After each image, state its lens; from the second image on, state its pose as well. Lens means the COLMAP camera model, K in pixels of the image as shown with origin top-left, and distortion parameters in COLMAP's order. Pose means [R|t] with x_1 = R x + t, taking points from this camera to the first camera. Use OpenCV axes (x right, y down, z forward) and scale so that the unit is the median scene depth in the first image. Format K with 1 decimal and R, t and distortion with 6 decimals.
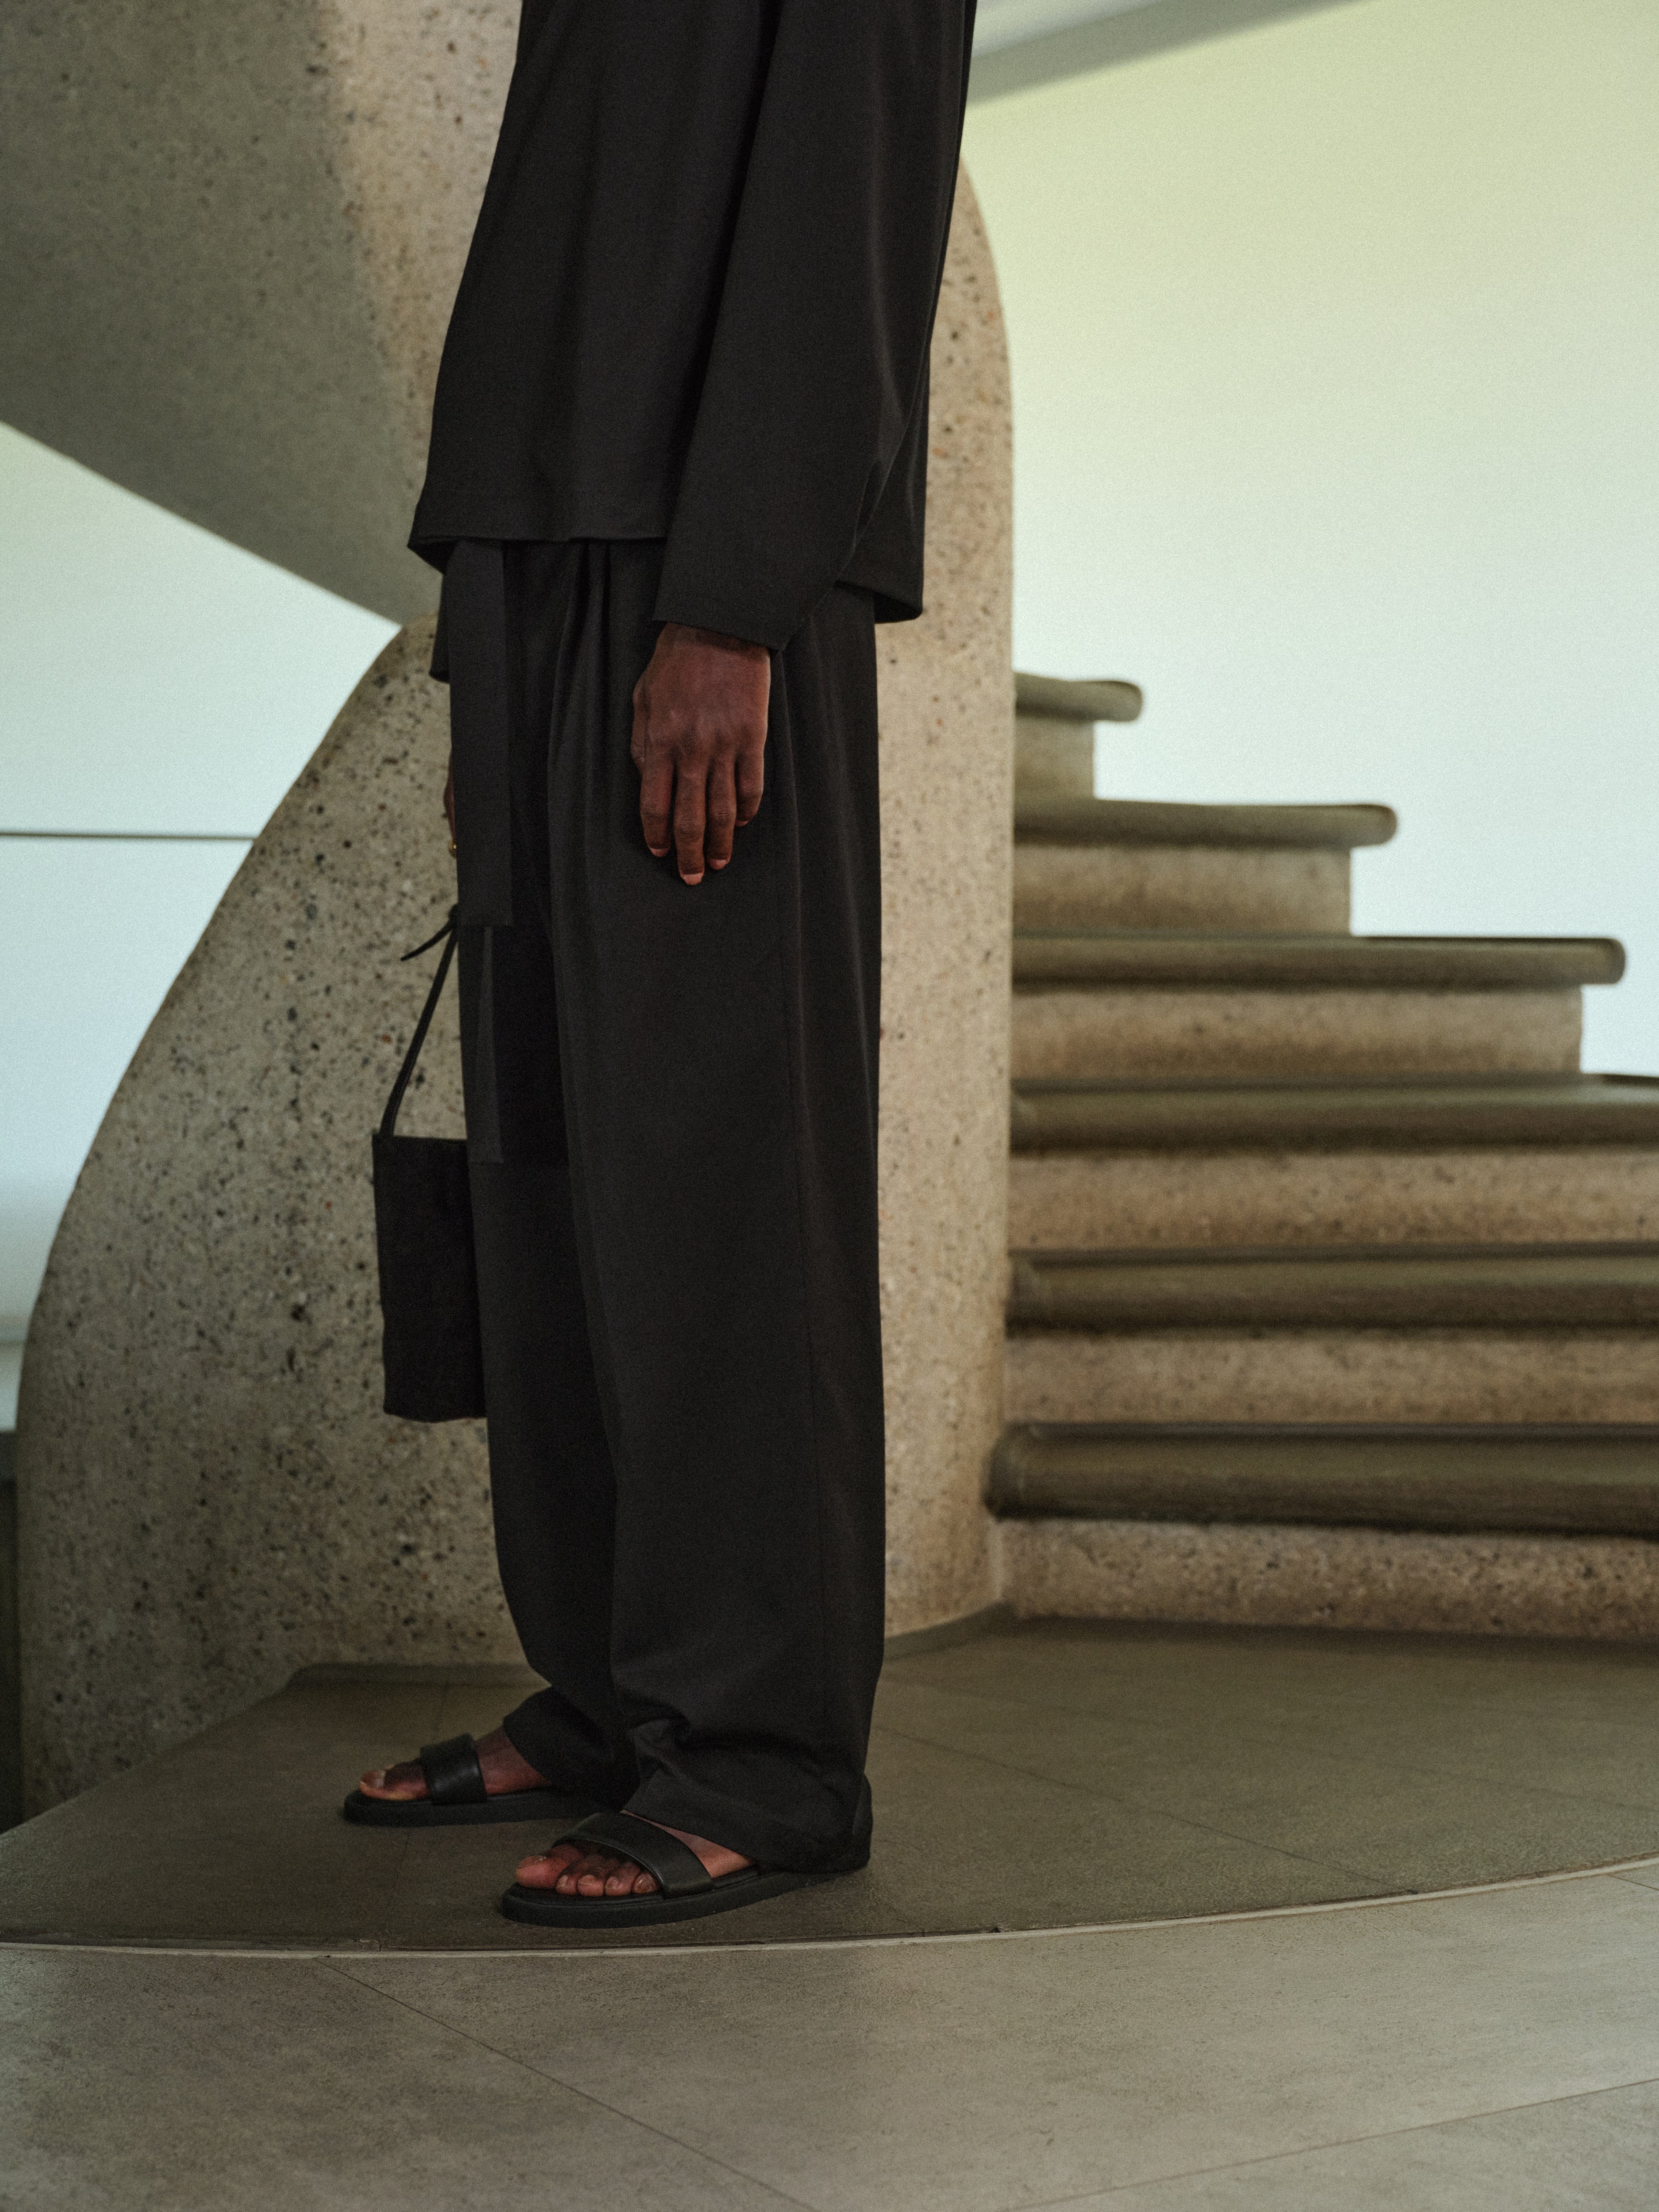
lens RADIAL K [[4055.3, 0, 829.5], [0, 4055.3, 1106.0], [0, 0, 1]] dist [-0.061337, 0.128220]
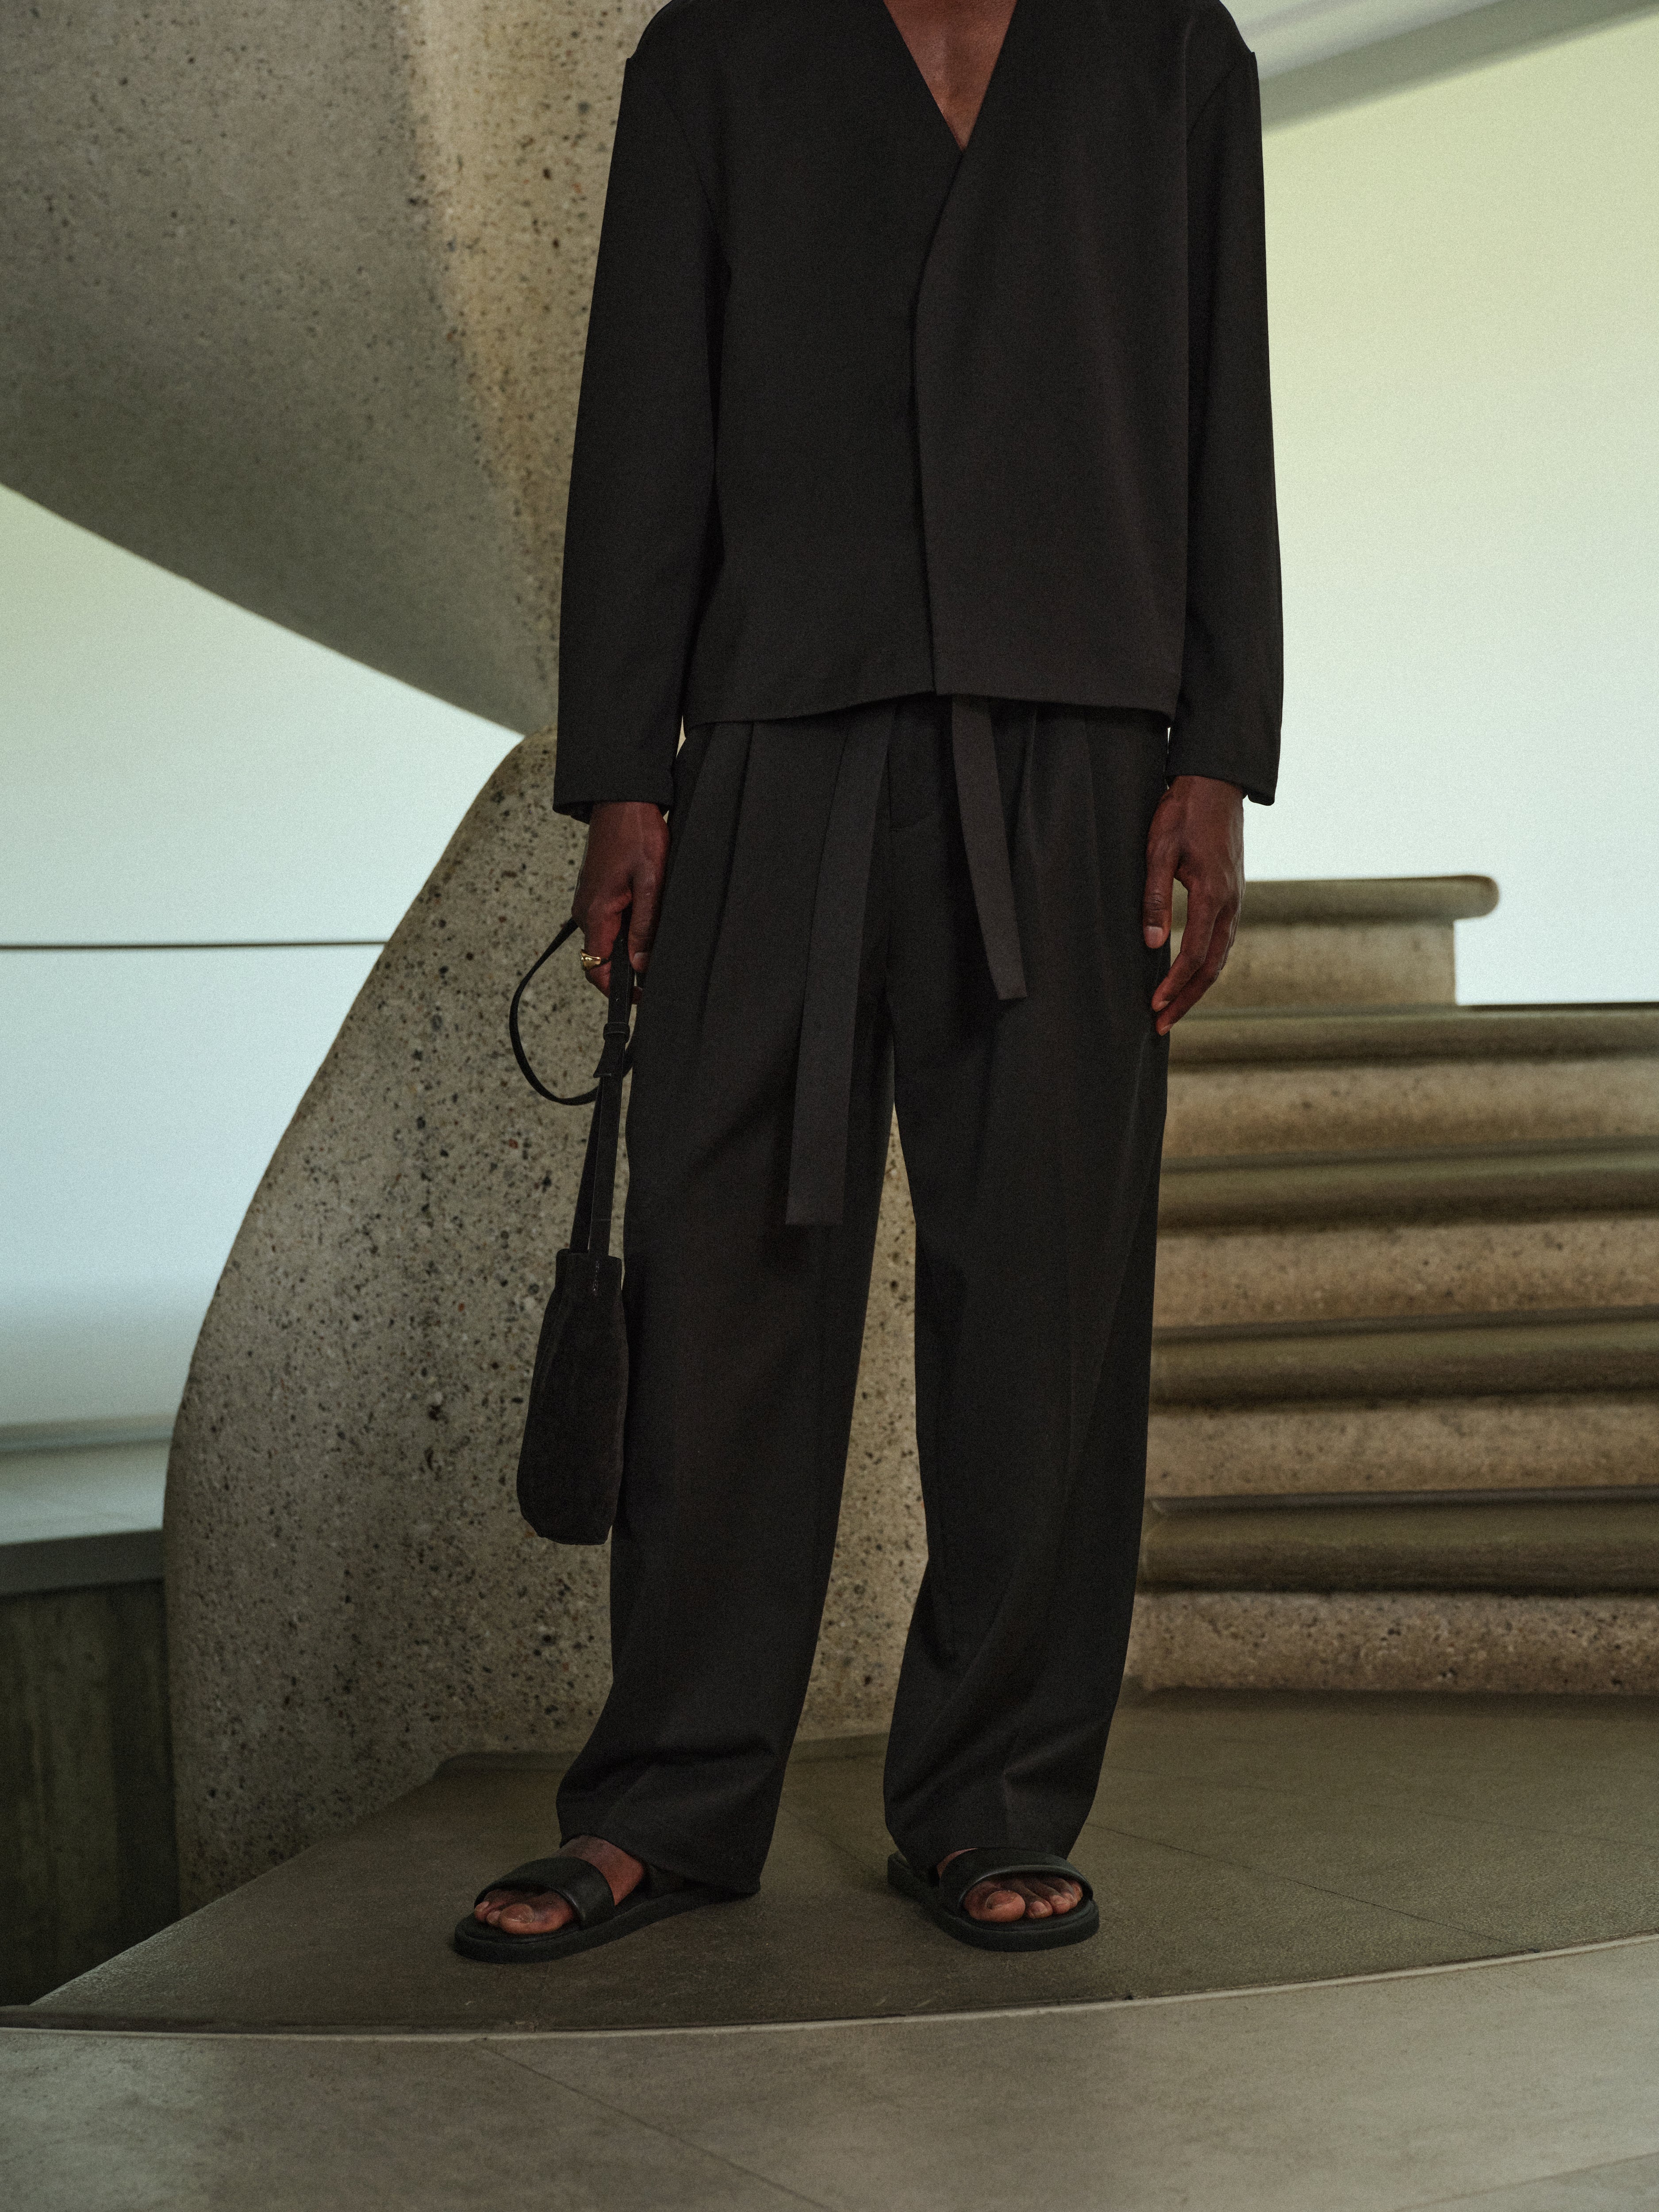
lens RADIAL K [[4074.4, 0, 829.5], [0, 4074.4, 1106.0], [0, 0, 1]] dist [-0.060683, 0.154391]
pose [[0.999118, -0.030258, -0.029100, 0.001274], [0.029776, 0.999414, -0.016870, -0.005968], [0.029593, 0.015989, 0.999434, -0.029736]]
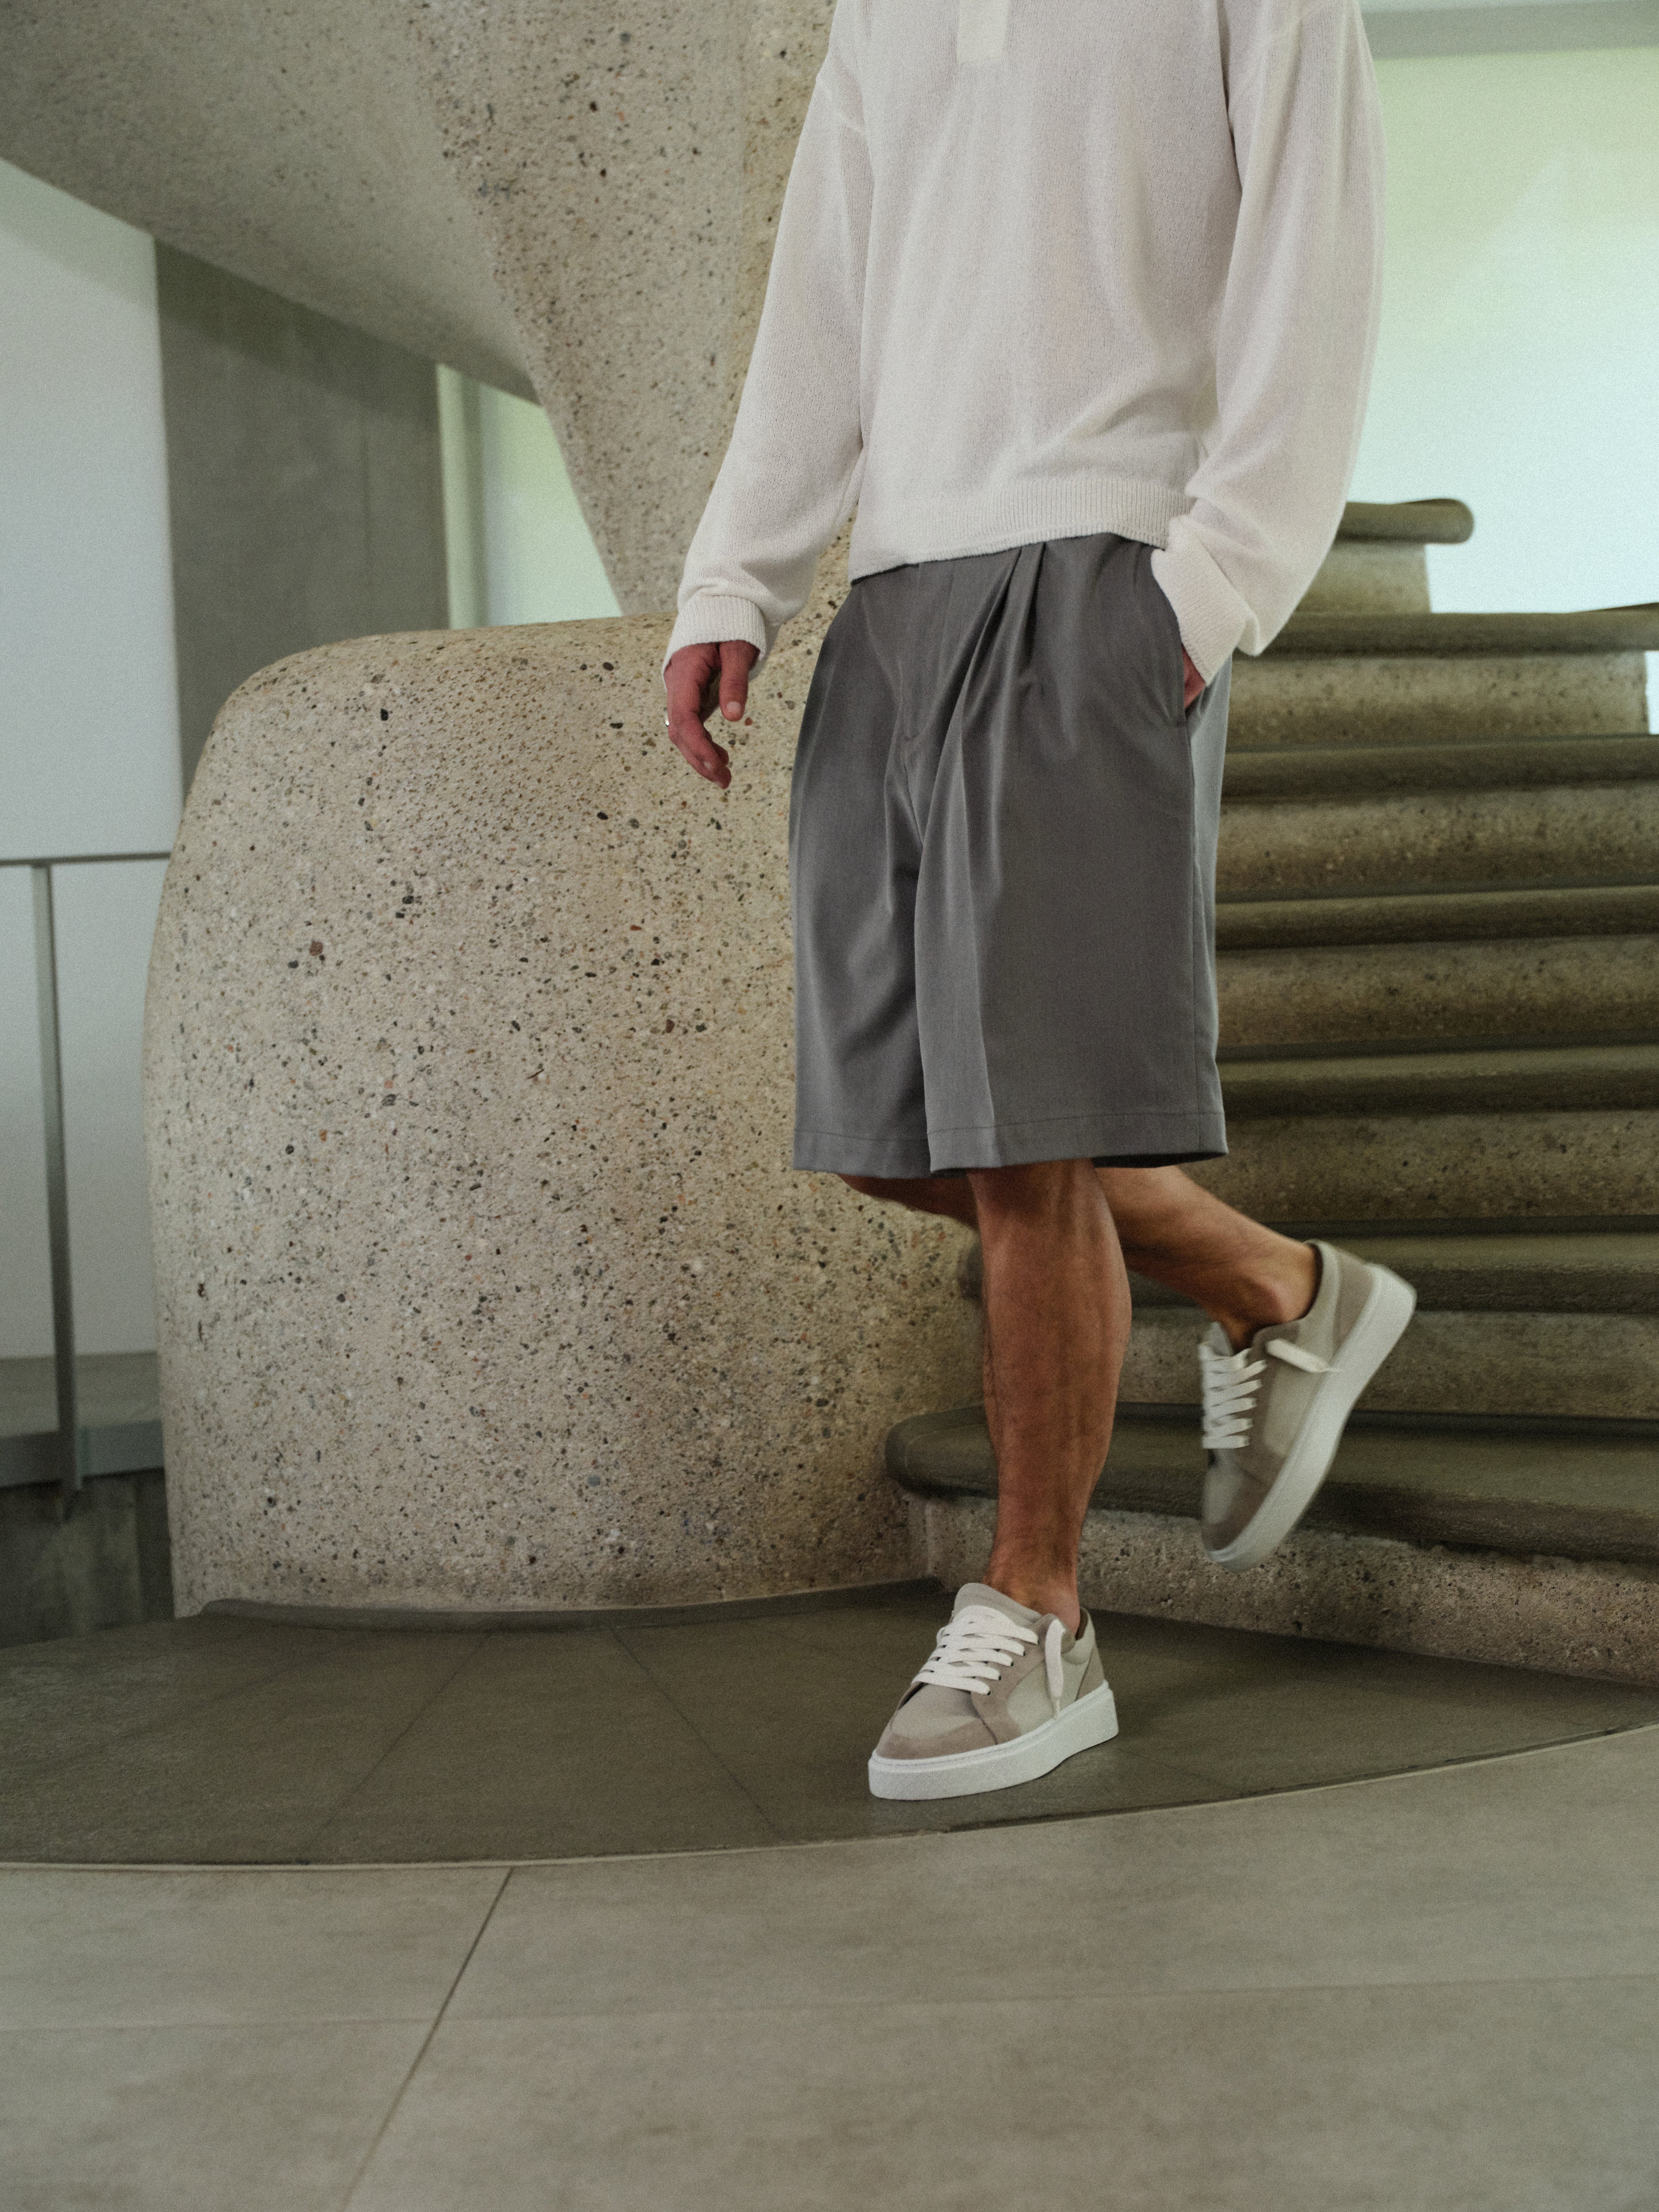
lens RADIAL K [[4148.1, 0, 897.4], [0, 4148.1, 1109.8], [0, 0, 1]] dist [-0.051920, 0.106495]
pose [[0.811793, -0.015823, -0.583732, 0.668832], [0.029649, 0.999460, 0.014141, -0.009650], [0.583193, -0.028786, 0.811824, 0.161472]]
